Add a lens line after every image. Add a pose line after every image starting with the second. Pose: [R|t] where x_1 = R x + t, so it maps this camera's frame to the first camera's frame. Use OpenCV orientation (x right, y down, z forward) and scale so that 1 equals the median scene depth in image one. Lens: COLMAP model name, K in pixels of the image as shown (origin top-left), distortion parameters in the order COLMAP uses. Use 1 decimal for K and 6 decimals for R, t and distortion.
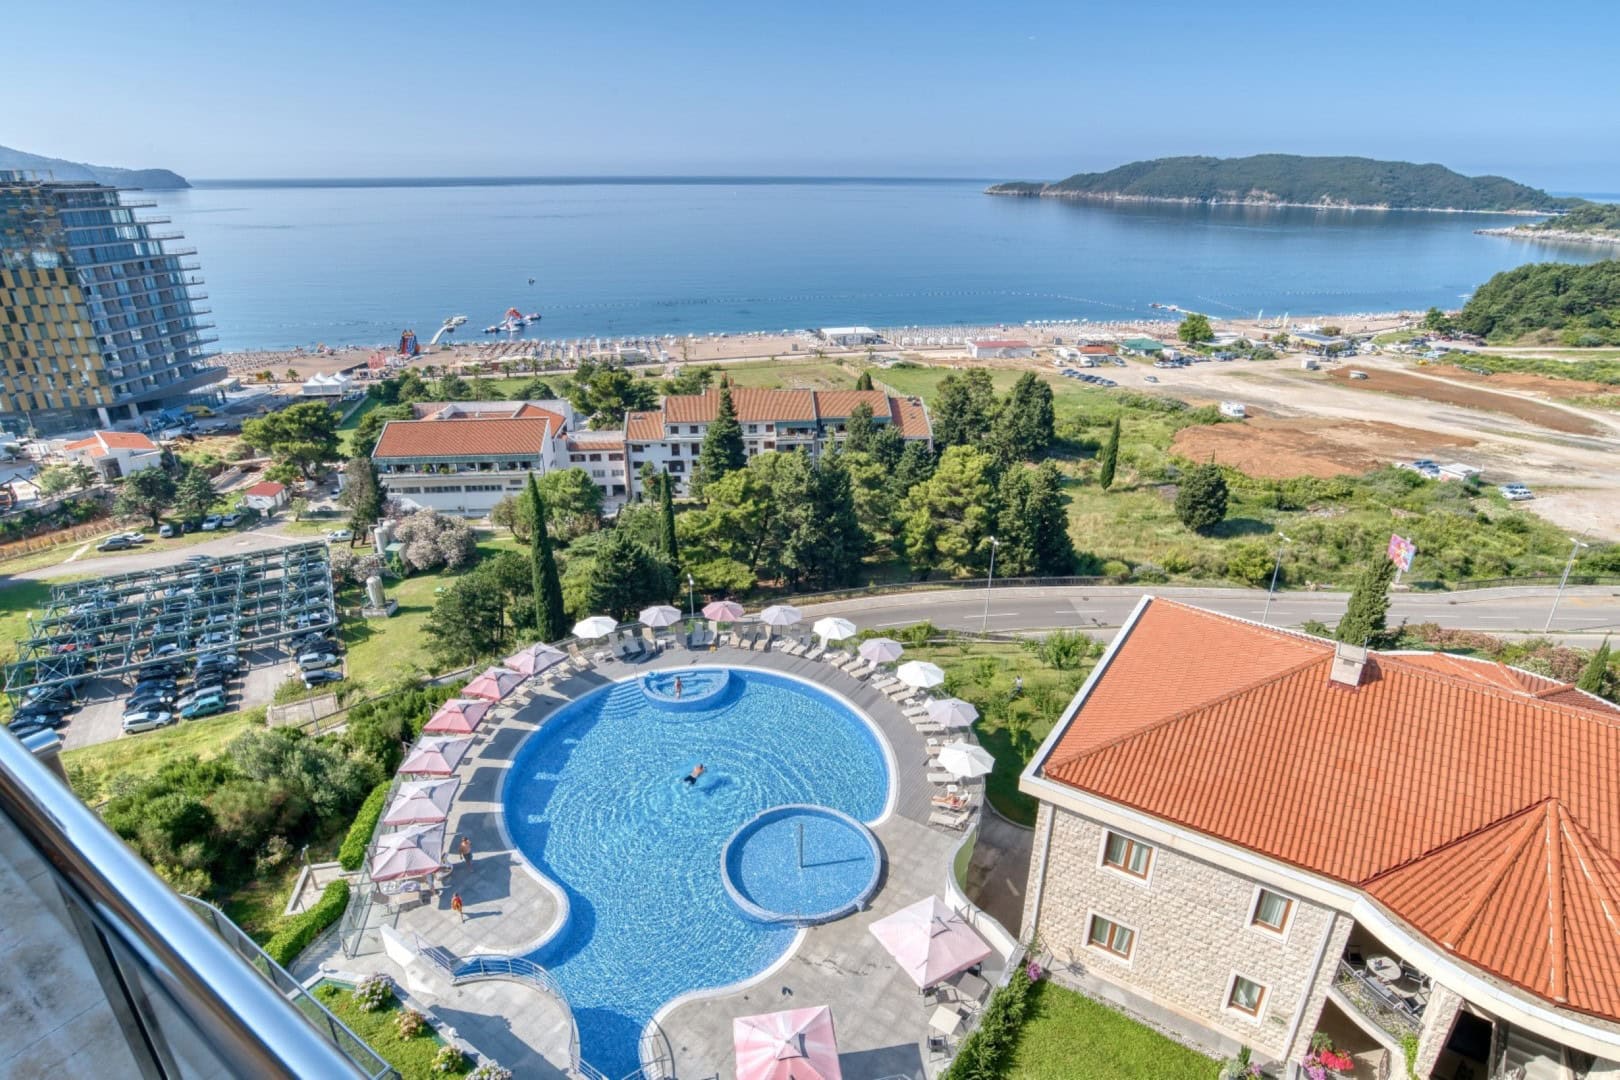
lens RADIAL K [[841.3, 0, 801.9], [0, 841.3, 537.6], [0, 0, 1]] dist [-0.057129, 0.021407]
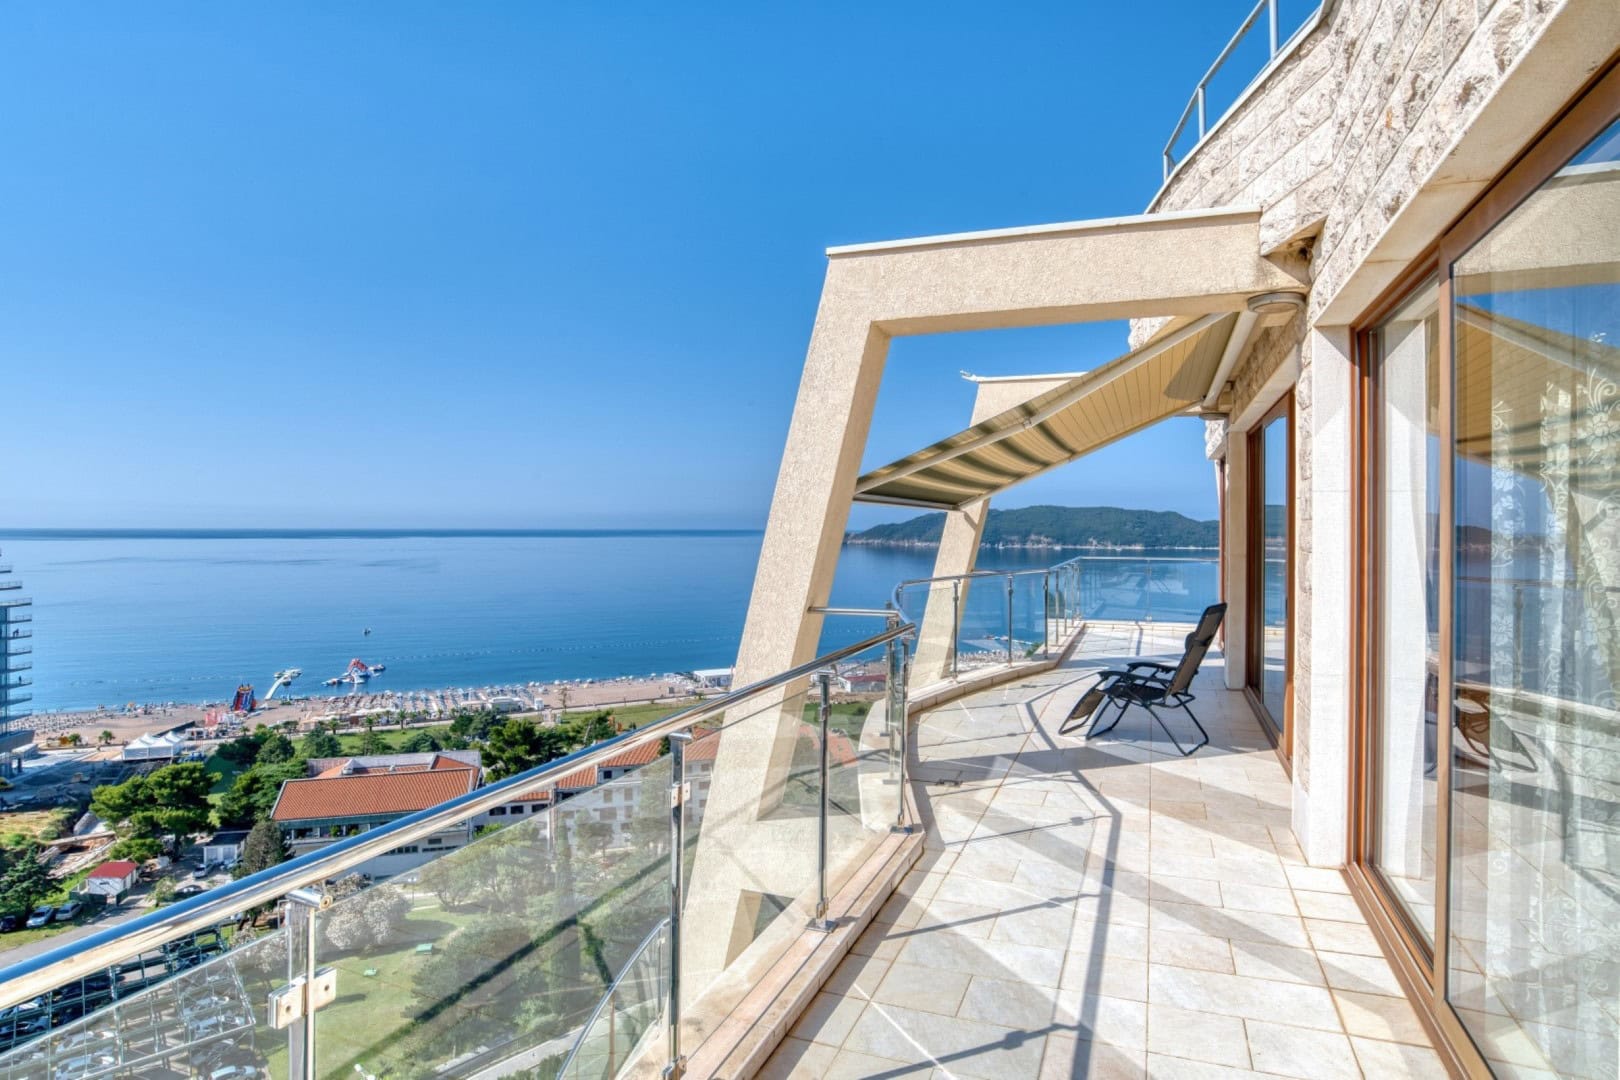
lens RADIAL K [[897.0, 0, 720.2], [0, 897.0, 525.0], [0, 0, 1]] dist [-0.030787, 0.010515]
pose [[0.980626, -0.003128, 0.195864, -0.183148], [0.081306, 0.916178, -0.392438, 0.019731], [-0.178218, 0.400760, 0.898682, -0.056783]]
